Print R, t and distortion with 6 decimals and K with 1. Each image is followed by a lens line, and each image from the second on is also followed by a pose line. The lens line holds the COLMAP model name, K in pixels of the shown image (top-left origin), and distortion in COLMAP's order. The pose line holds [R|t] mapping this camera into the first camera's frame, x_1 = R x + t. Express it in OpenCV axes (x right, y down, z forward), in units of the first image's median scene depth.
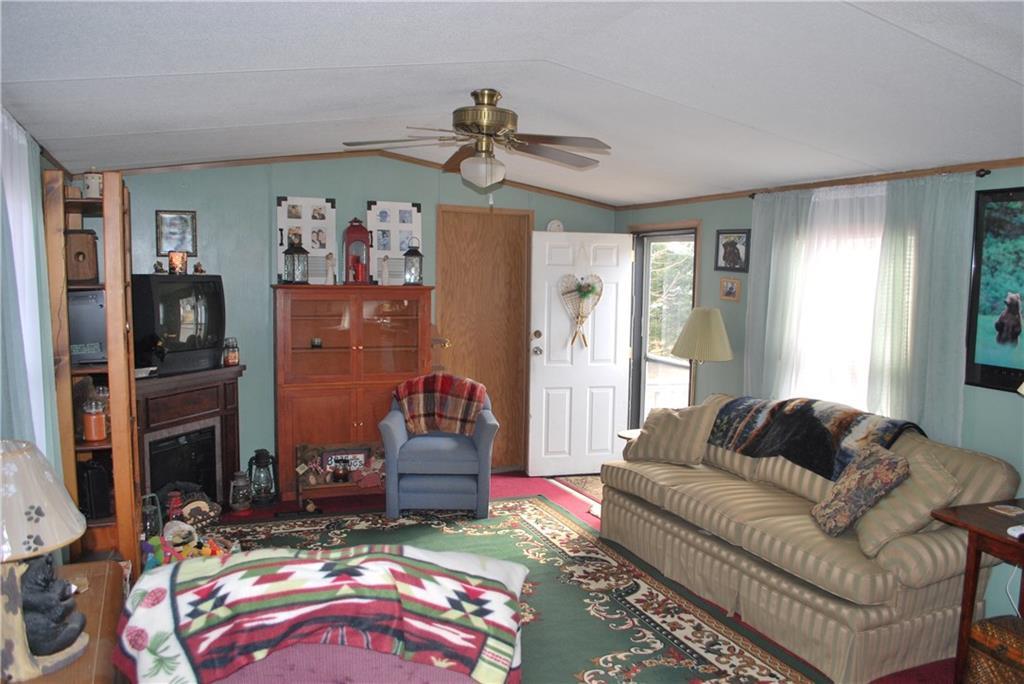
lens RADIAL K [[808.9, 0, 530.4], [0, 808.9, 347.1], [0, 0, 1]] dist [-0.081856, 0.006828]
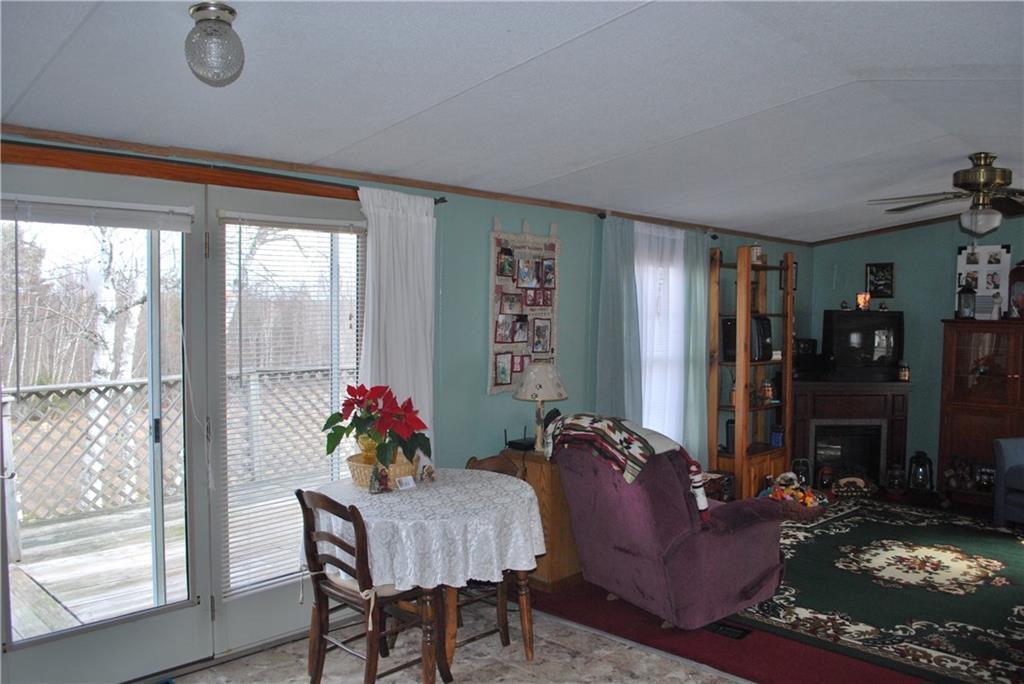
lens RADIAL K [[808.9, 0, 530.4], [0, 808.9, 347.1], [0, 0, 1]] dist [-0.081856, 0.006828]
pose [[0.378496, 0.028819, -0.925154, 0.581420], [-0.087344, 0.996167, -0.004703, 0.026304], [0.921473, 0.082587, 0.379562, -0.036854]]
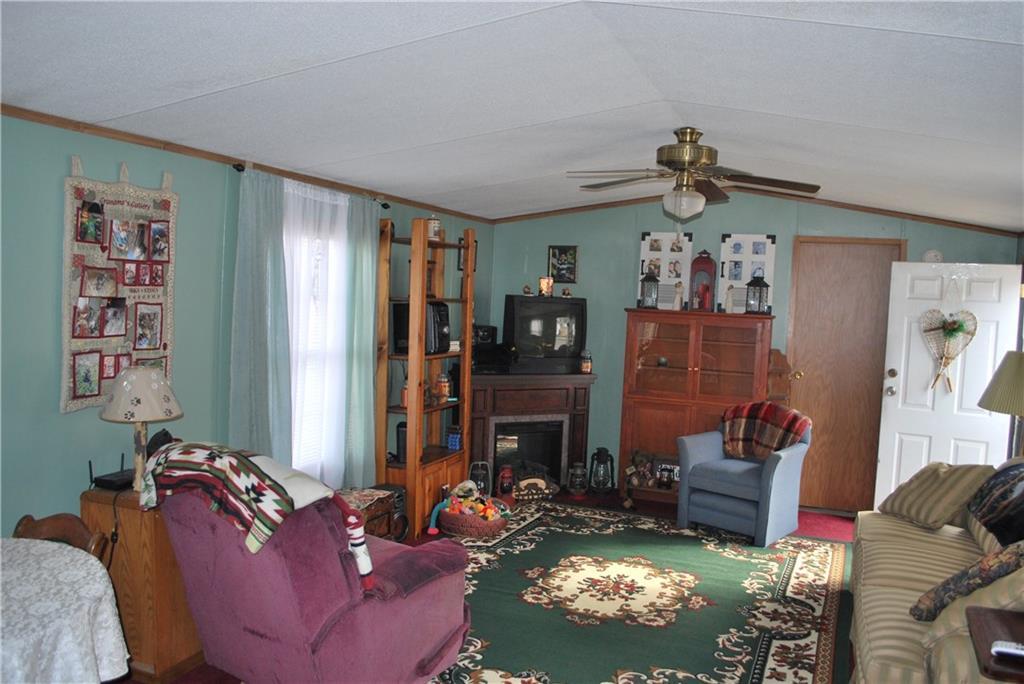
lens RADIAL K [[808.9, 0, 530.4], [0, 808.9, 347.1], [0, 0, 1]] dist [-0.081856, 0.006828]
pose [[0.710047, 0.061549, -0.701459, 0.419966], [-0.093770, 0.995565, -0.007563, 0.000211], [0.697883, 0.071146, 0.712669, 0.077325]]
